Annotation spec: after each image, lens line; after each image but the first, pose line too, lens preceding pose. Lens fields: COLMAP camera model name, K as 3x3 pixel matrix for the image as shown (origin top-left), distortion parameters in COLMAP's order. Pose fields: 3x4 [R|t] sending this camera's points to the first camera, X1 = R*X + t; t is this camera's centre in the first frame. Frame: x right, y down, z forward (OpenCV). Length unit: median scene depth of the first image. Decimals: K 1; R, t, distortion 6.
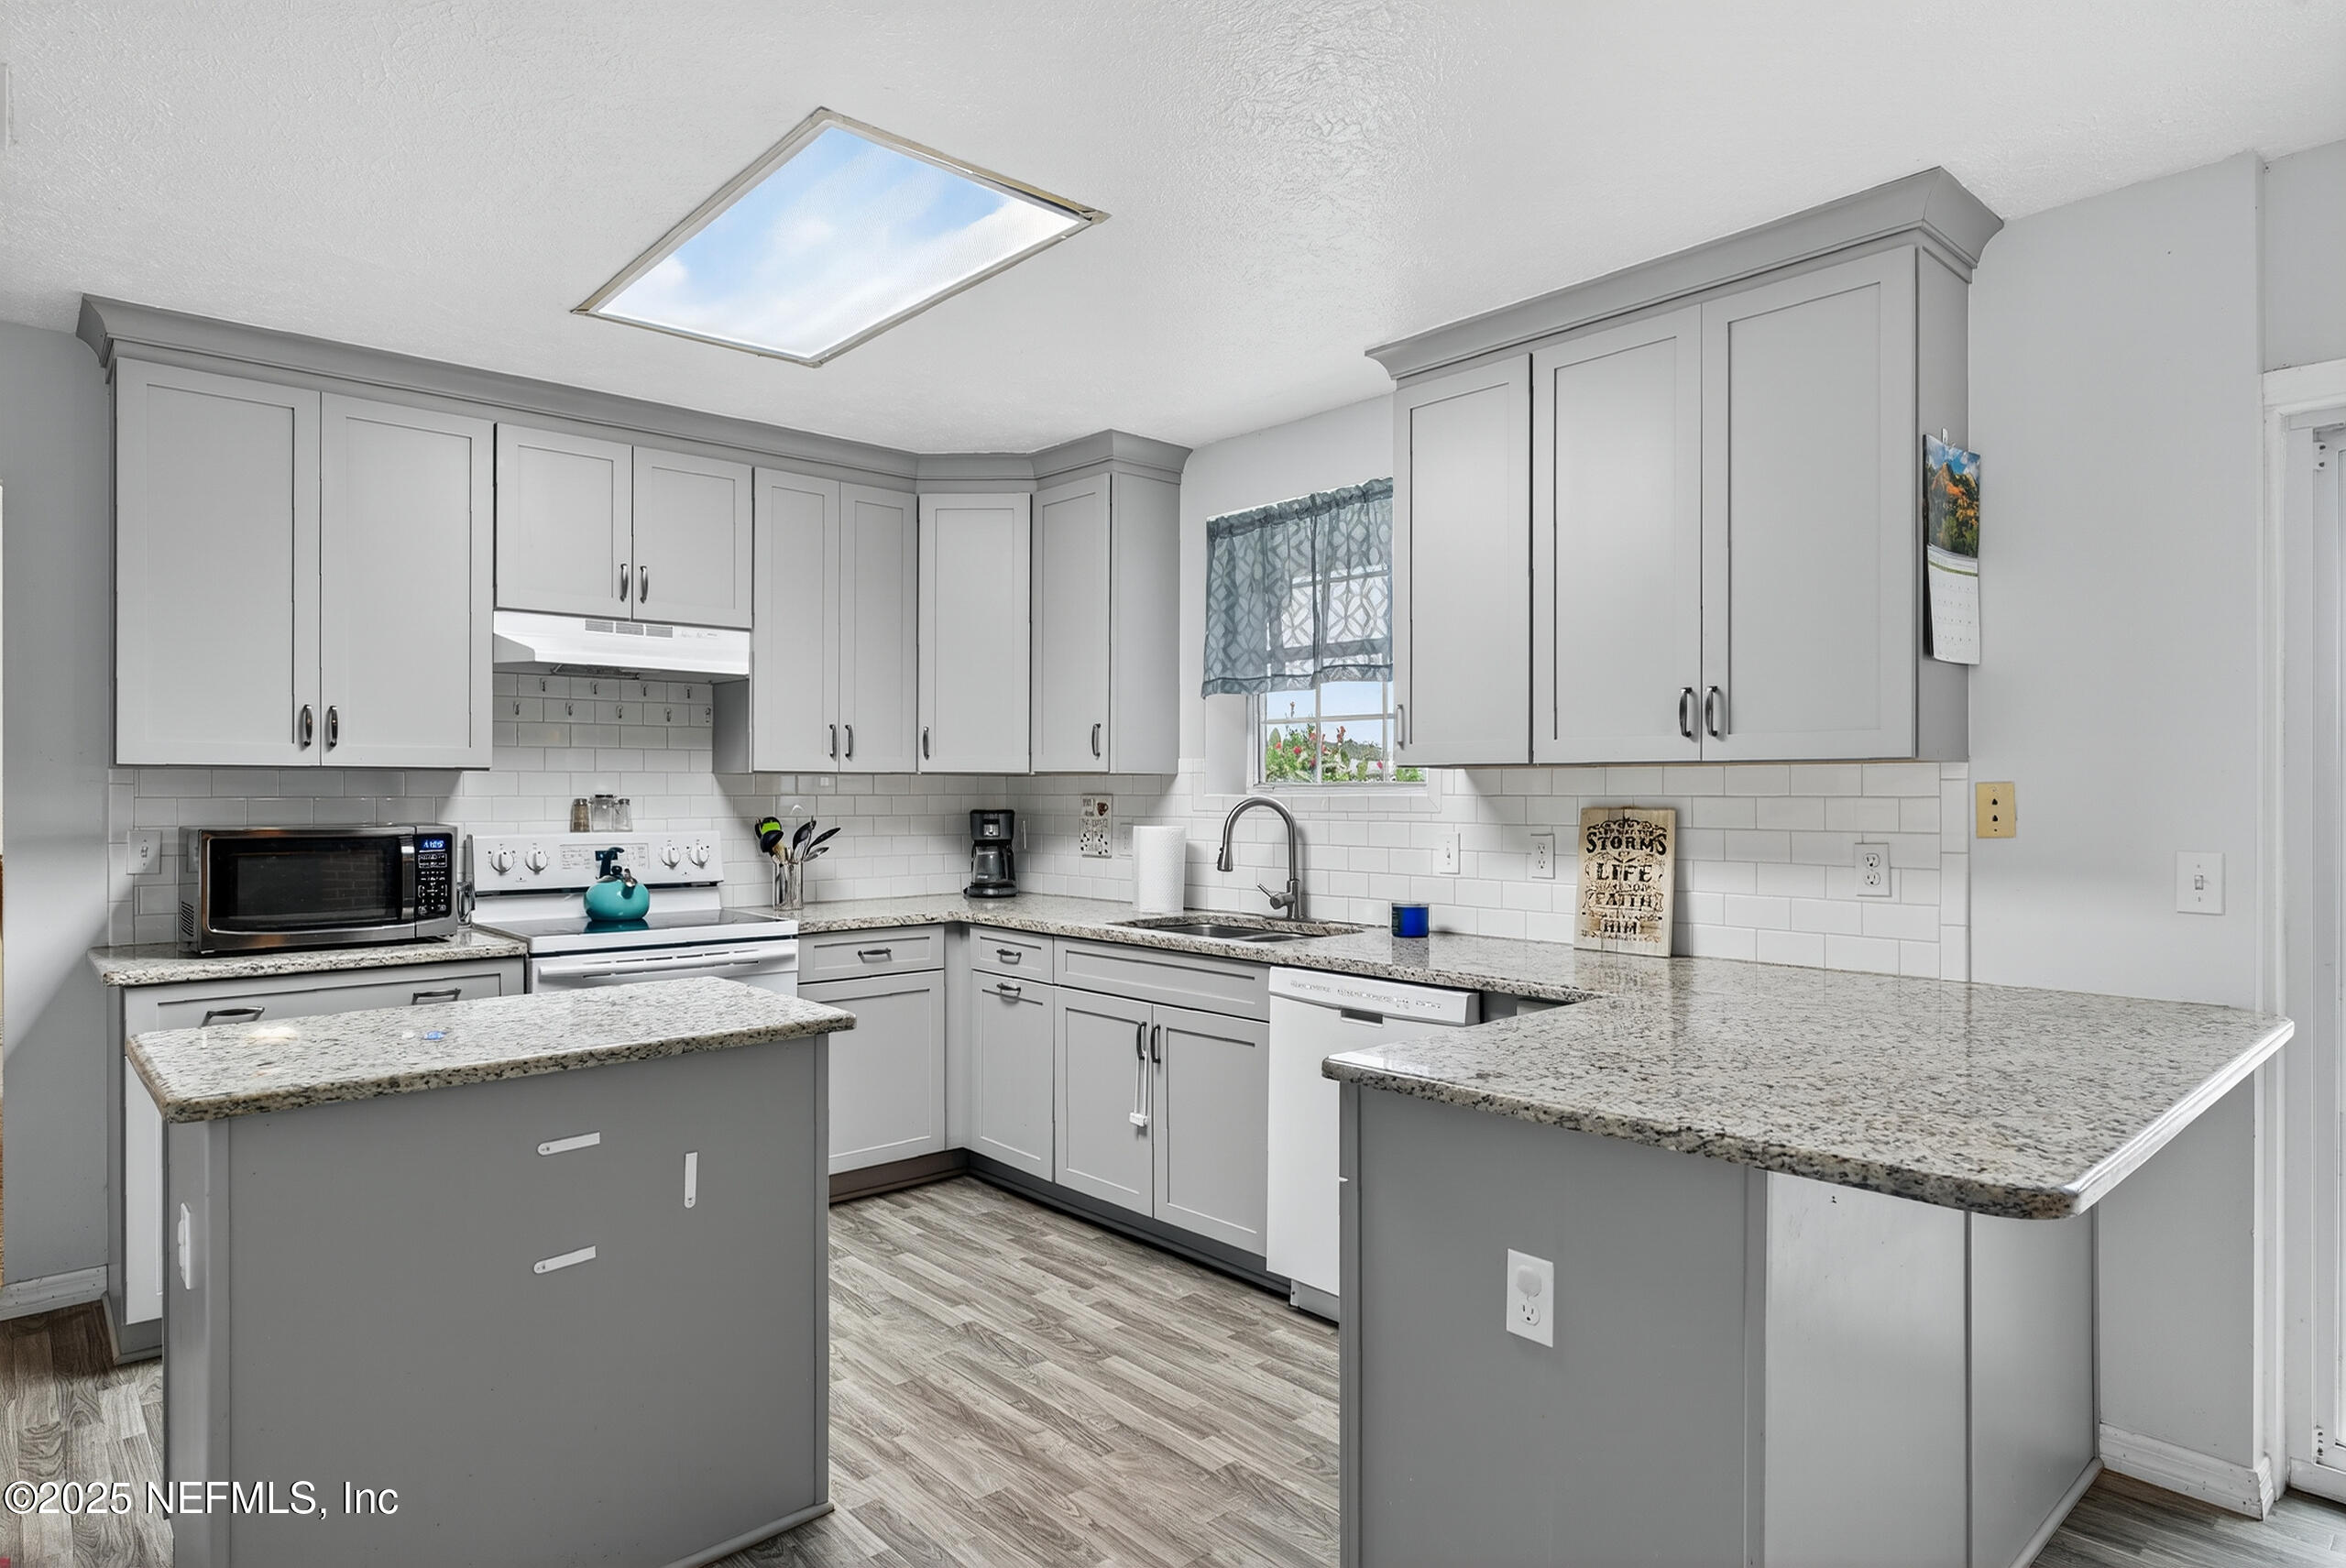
lens RADIAL K [[1273.2, 0, 1154.2], [0, 1273.2, 824.0], [0, 0, 1]] dist [-0.019322, 0.013776]
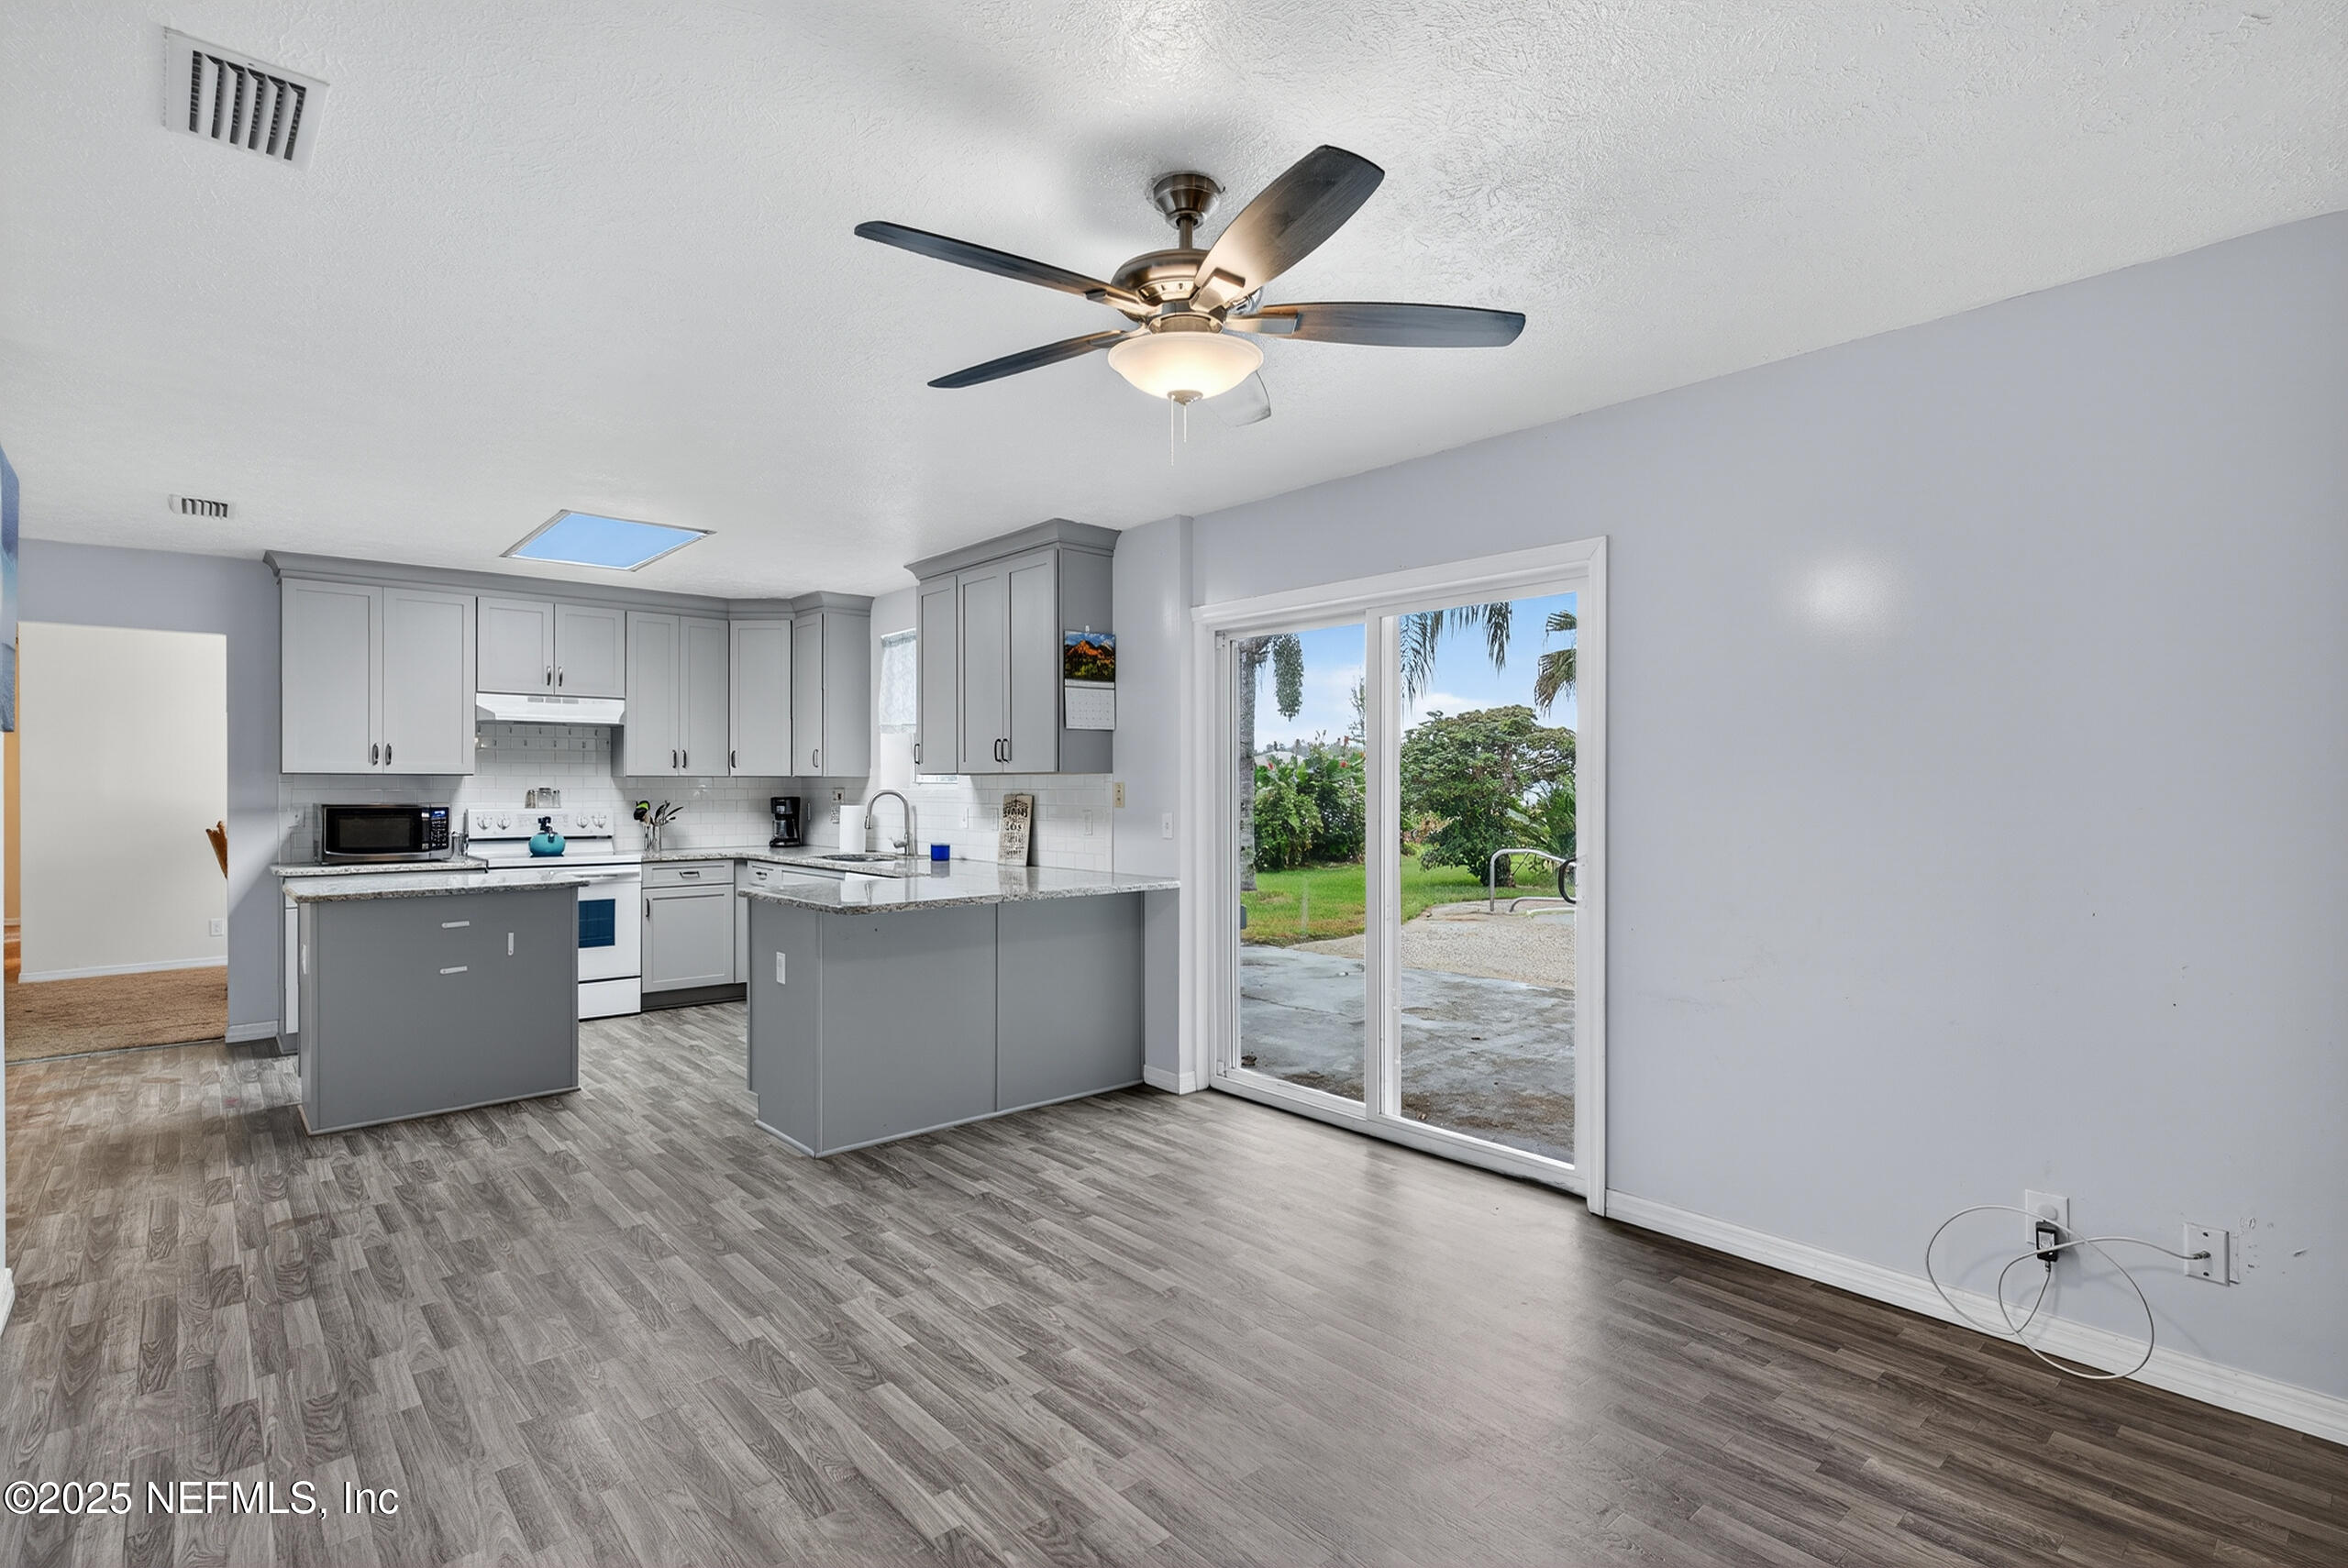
lens RADIAL K [[1125.6, 0, 1150.3], [0, 1125.6, 782.9], [0, 0, 1]] dist [0.003512, -0.004097]
pose [[0.999719, 0.000011, -0.023702, 0.567112], [-0.000658, 0.999626, -0.027323, 0.016390], [0.023693, 0.027331, 0.999346, -0.715341]]
